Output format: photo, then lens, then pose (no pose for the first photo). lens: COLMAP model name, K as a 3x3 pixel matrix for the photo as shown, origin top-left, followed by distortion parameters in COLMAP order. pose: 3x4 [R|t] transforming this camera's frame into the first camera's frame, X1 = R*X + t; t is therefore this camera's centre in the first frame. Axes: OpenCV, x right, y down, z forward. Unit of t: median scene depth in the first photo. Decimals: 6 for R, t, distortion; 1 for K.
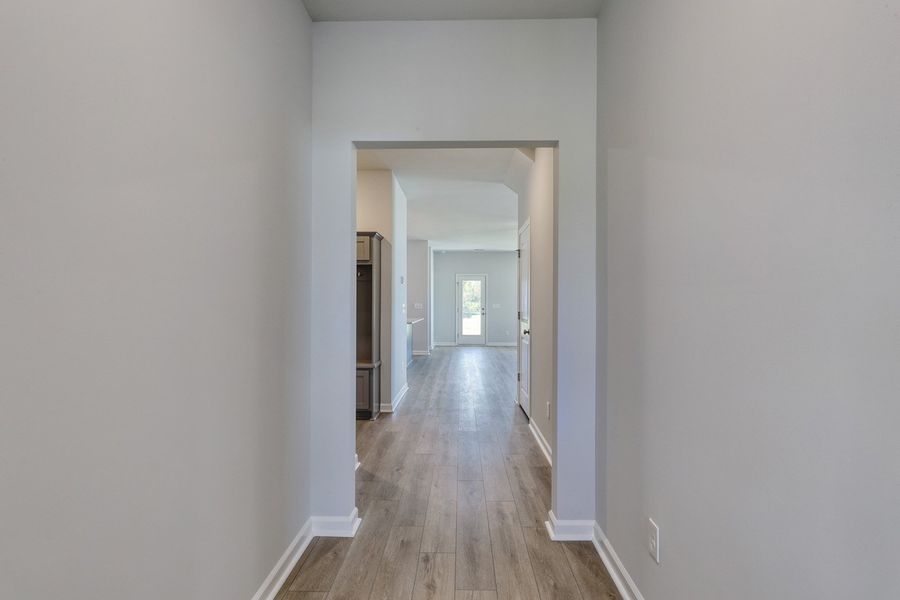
lens RADIAL K [[438.5, 0, 448.6], [0, 438.5, 301.4], [0, 0, 1]] dist [0.002858, -0.000310]
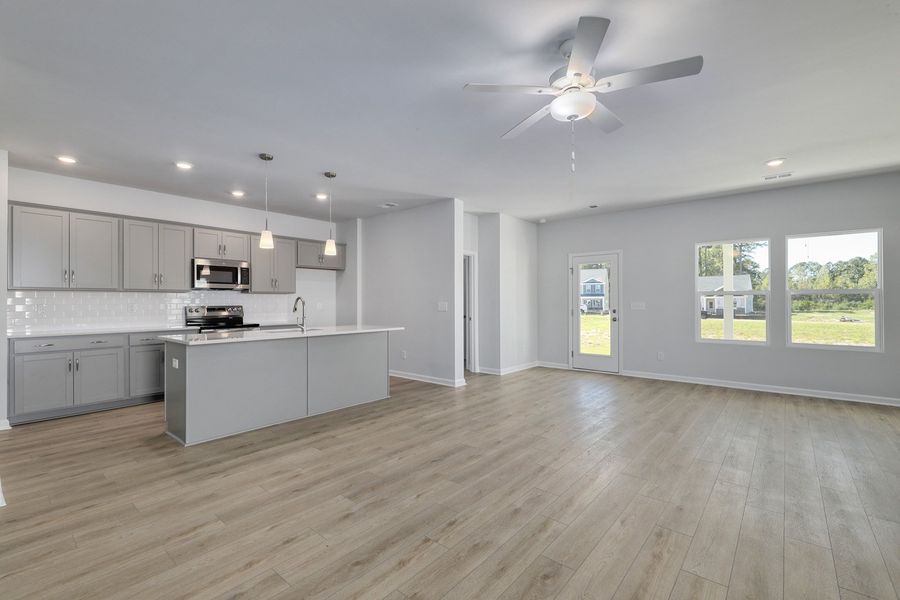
lens RADIAL K [[394.3, 0, 447.7], [0, 394.3, 301.4], [0, 0, 1]] dist [0.001994, -0.000069]
pose [[0.775594, -0.007580, -0.631186, 0.237933], [0.008079, 0.999965, -0.002081, 0.004054], [0.631180, -0.003485, 0.775629, 0.463296]]
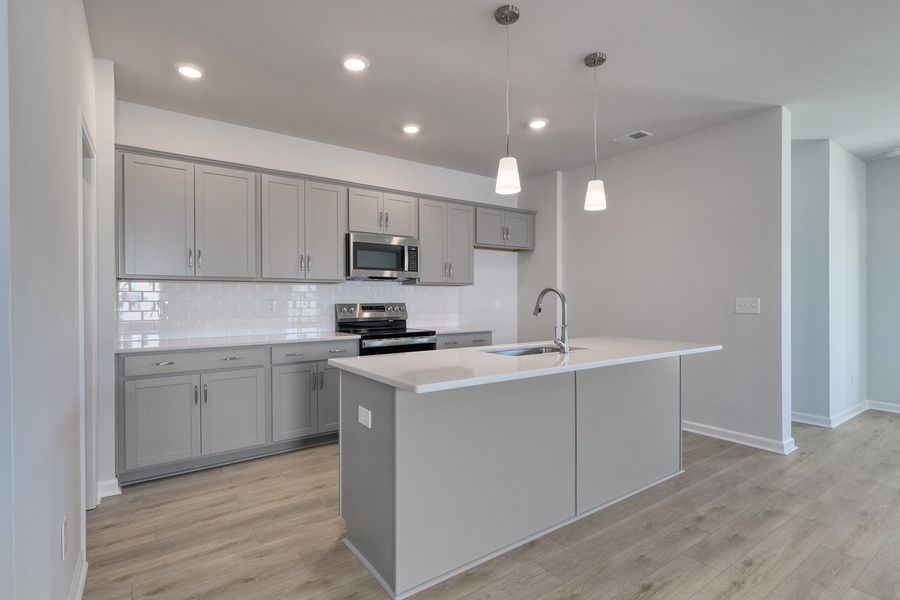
lens RADIAL K [[438.5, 0, 448.6], [0, 438.5, 301.4], [0, 0, 1]] dist [0.002858, -0.000310]
pose [[0.596381, -0.001605, -0.802700, 0.057268], [0.007665, 0.999964, 0.003695, 0.003768], [0.802665, -0.008357, 0.596371, 0.488290]]
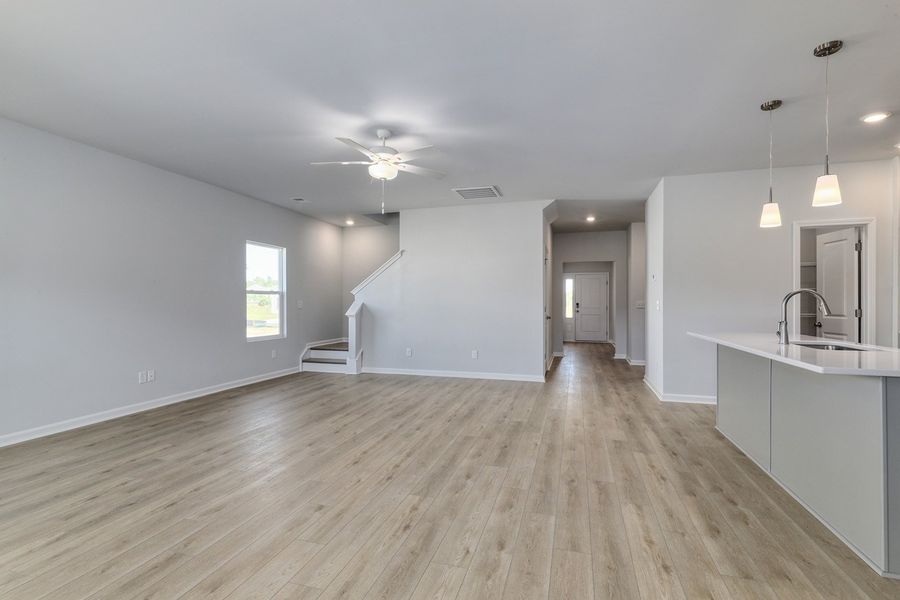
lens RADIAL K [[424.8, 0, 450.0], [0, 424.8, 300.0], [0, 0, 1]] dist [0.001475, 0.000026]
pose [[-0.965023, -0.003472, 0.262143, 0.045216], [-0.005790, 0.999951, -0.008073, 0.006974], [-0.262102, -0.009309, -0.964995, 0.914866]]
